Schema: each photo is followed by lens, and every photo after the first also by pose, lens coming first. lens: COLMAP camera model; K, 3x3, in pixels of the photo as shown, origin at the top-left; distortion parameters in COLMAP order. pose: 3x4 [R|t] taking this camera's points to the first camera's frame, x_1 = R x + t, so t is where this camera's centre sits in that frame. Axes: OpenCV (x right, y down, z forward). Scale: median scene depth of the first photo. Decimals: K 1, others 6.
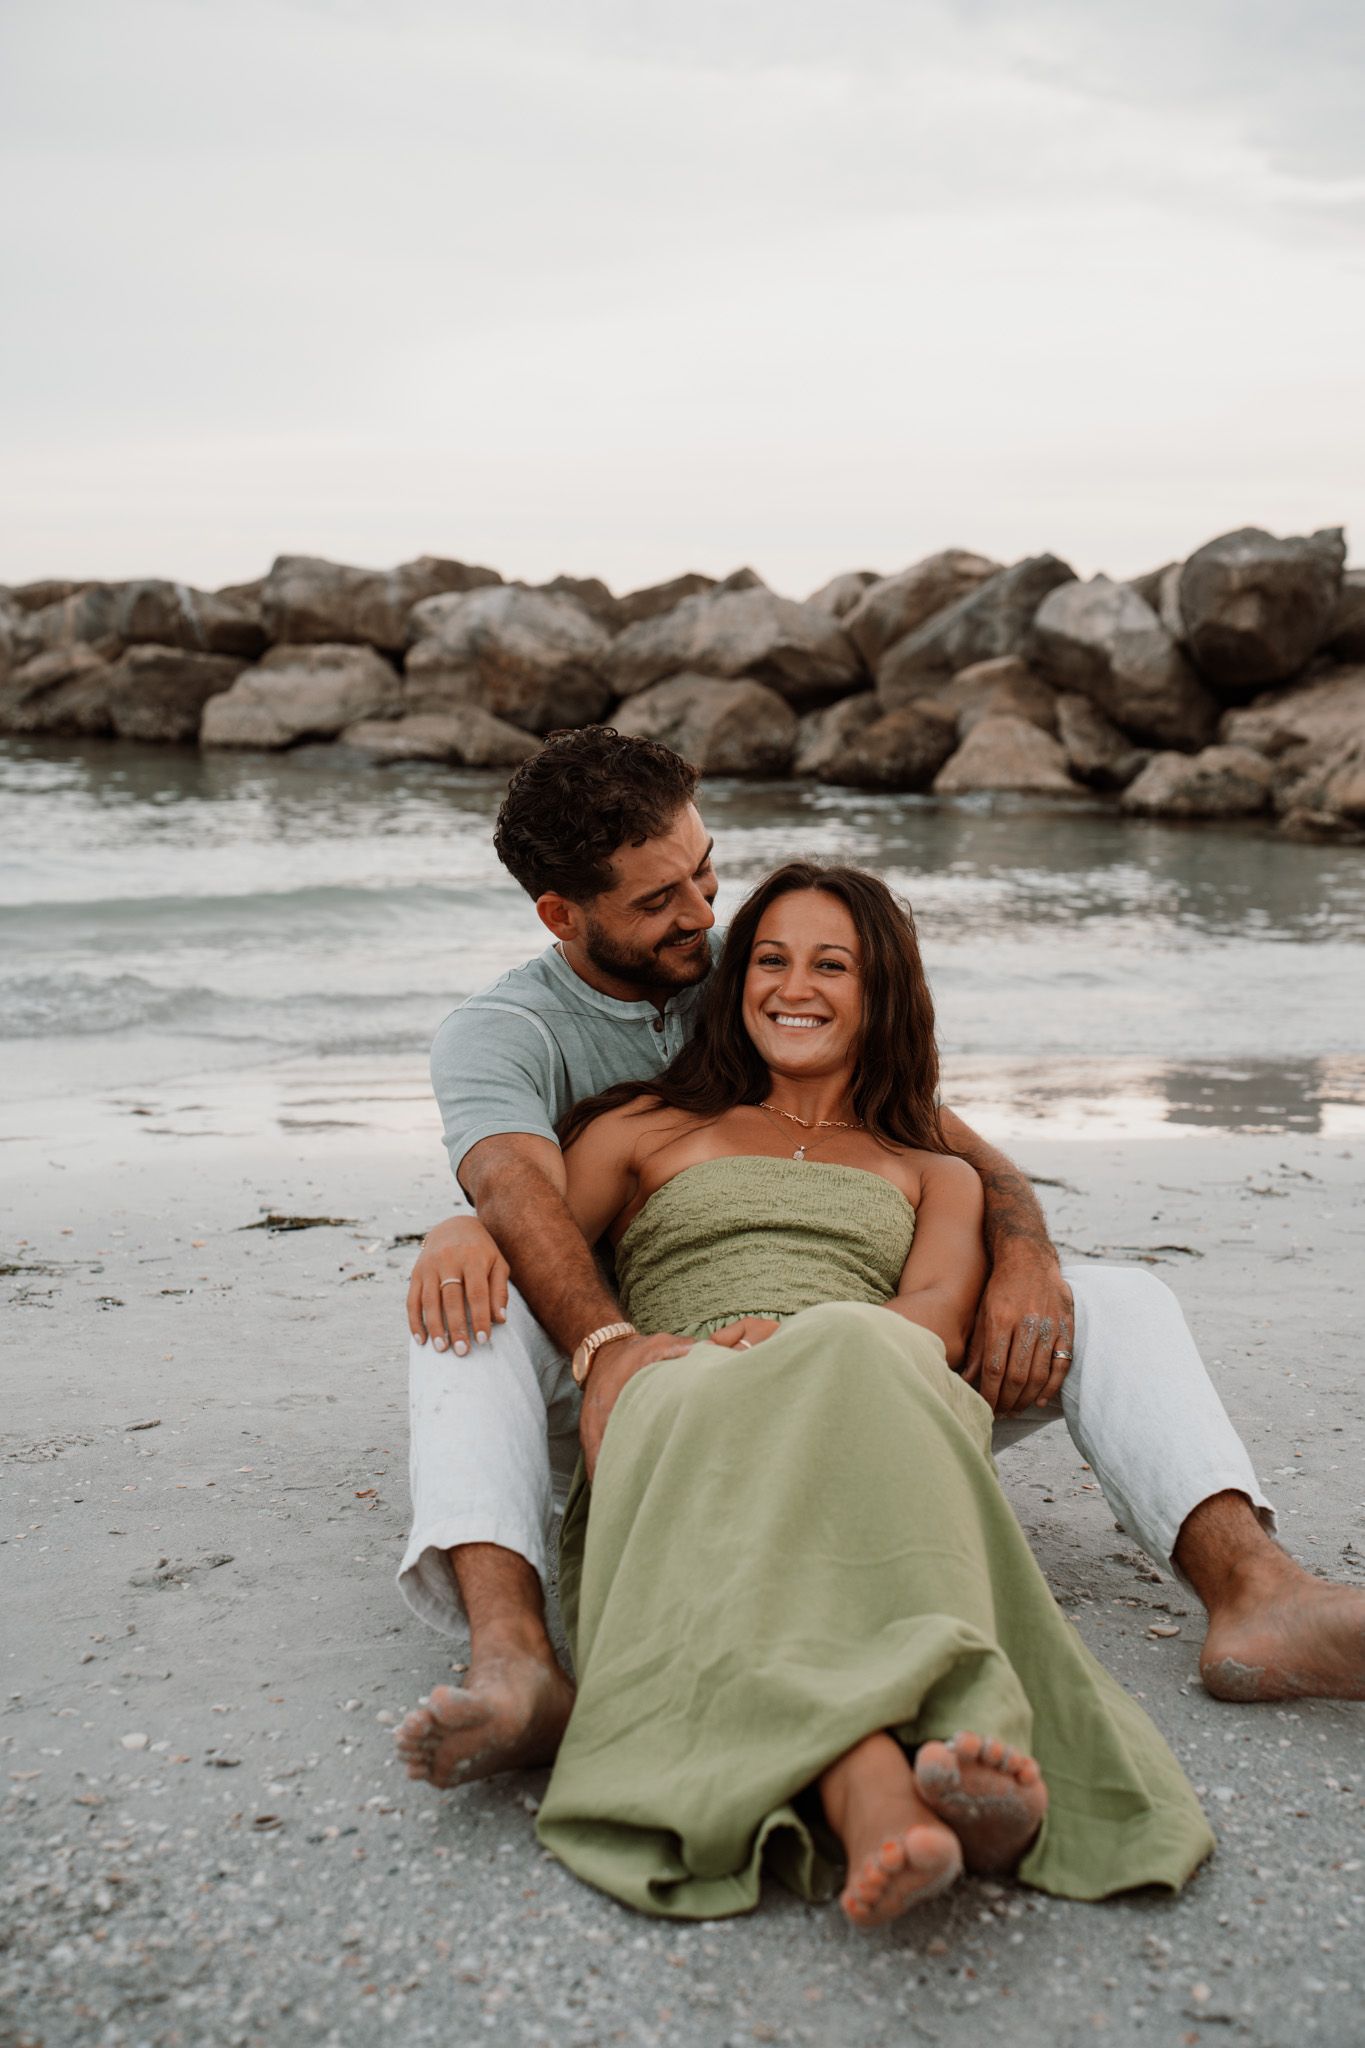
lens RADIAL K [[2777.0, 0, 676.2], [0, 2777.0, 1024.4], [0, 0, 1]] dist [0.250308, 0.000000]
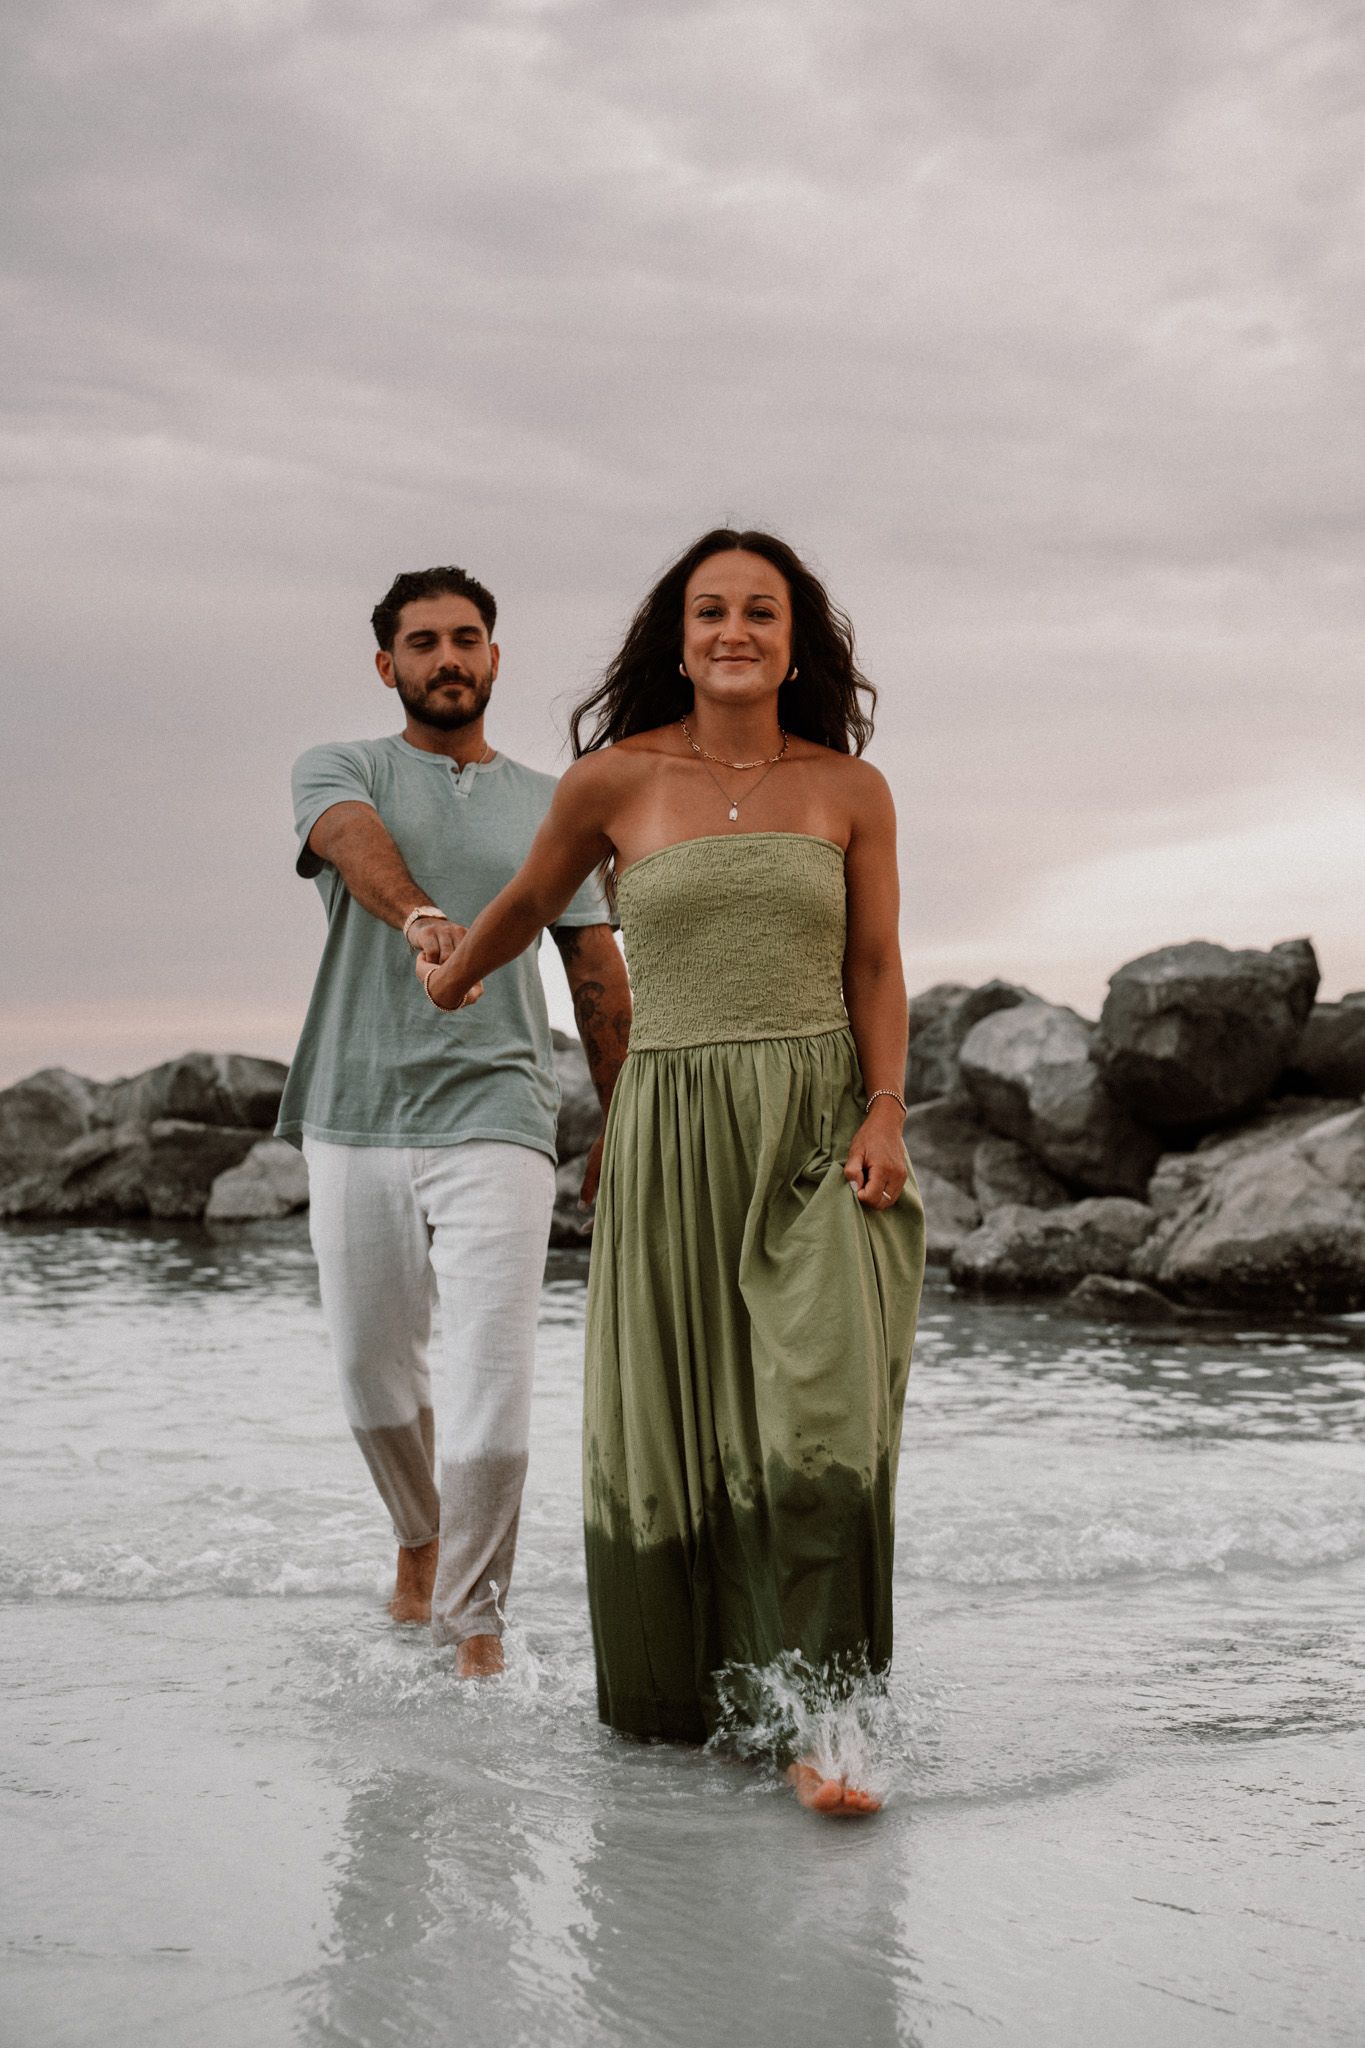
lens RADIAL K [[2593.4, 0, 683.1], [0, 2593.4, 1025.0], [0, 0, 1]] dist [0.146160, 0.000000]
pose [[0.984481, -0.032889, -0.172384, 0.189638], [0.002482, 0.984794, -0.173708, -0.016187], [0.175476, 0.170584, 0.969592, 0.223302]]
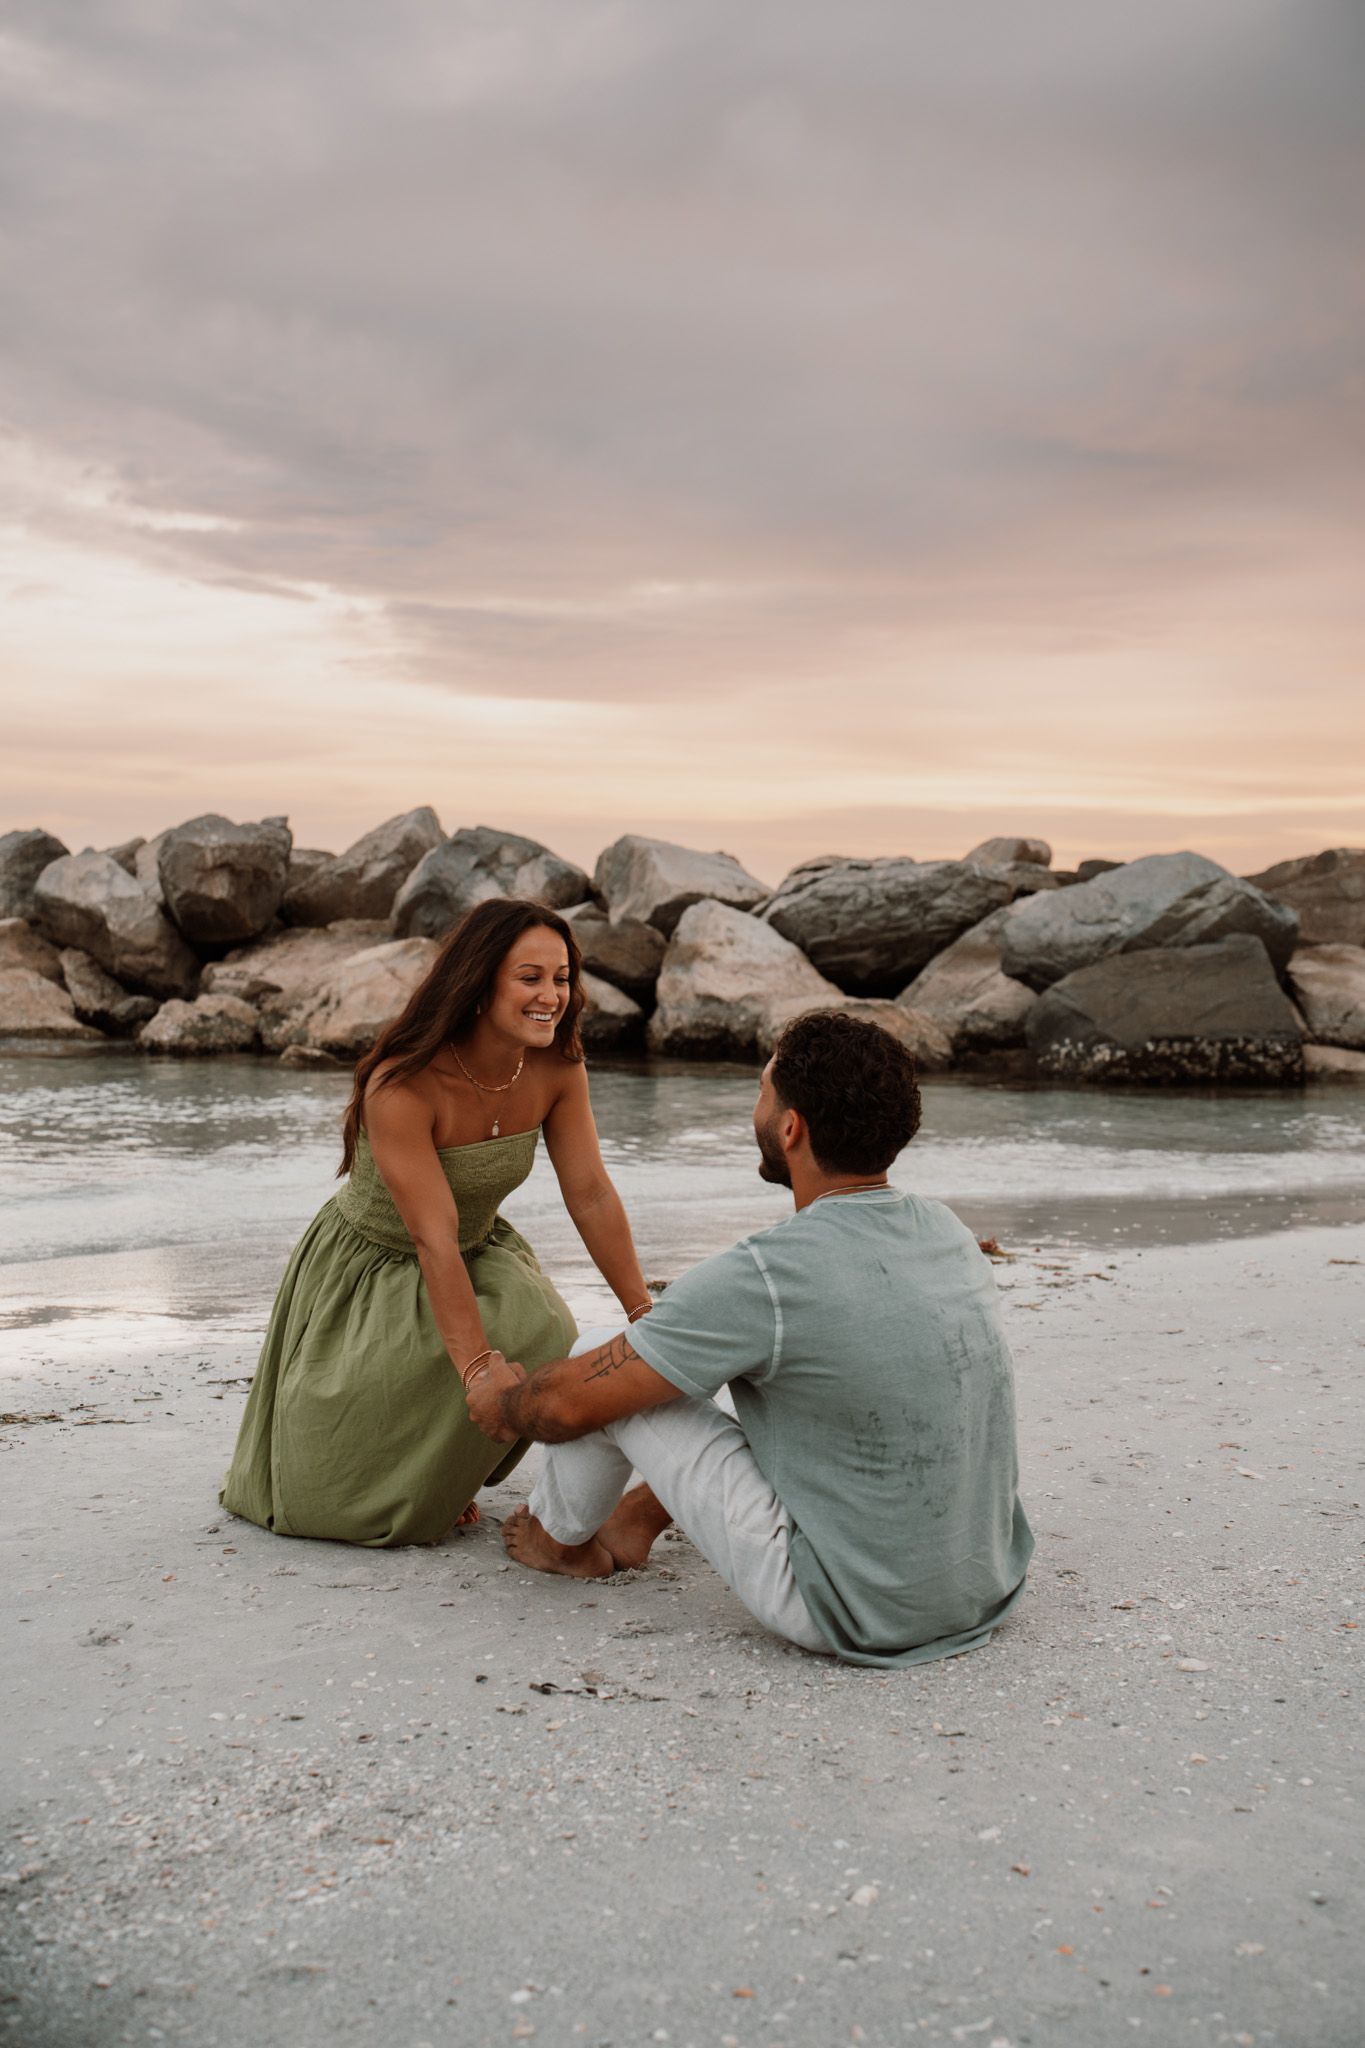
lens RADIAL K [[2436.5, 0, 685.4], [0, 2436.5, 1026.7], [0, 0, 1]] dist [0.099725, 0.000000]
pose [[0.907770, -0.021988, 0.418892, -0.059018], [0.055122, 0.996218, -0.067160, -0.002023], [-0.415832, 0.084056, 0.905549, -0.040211]]
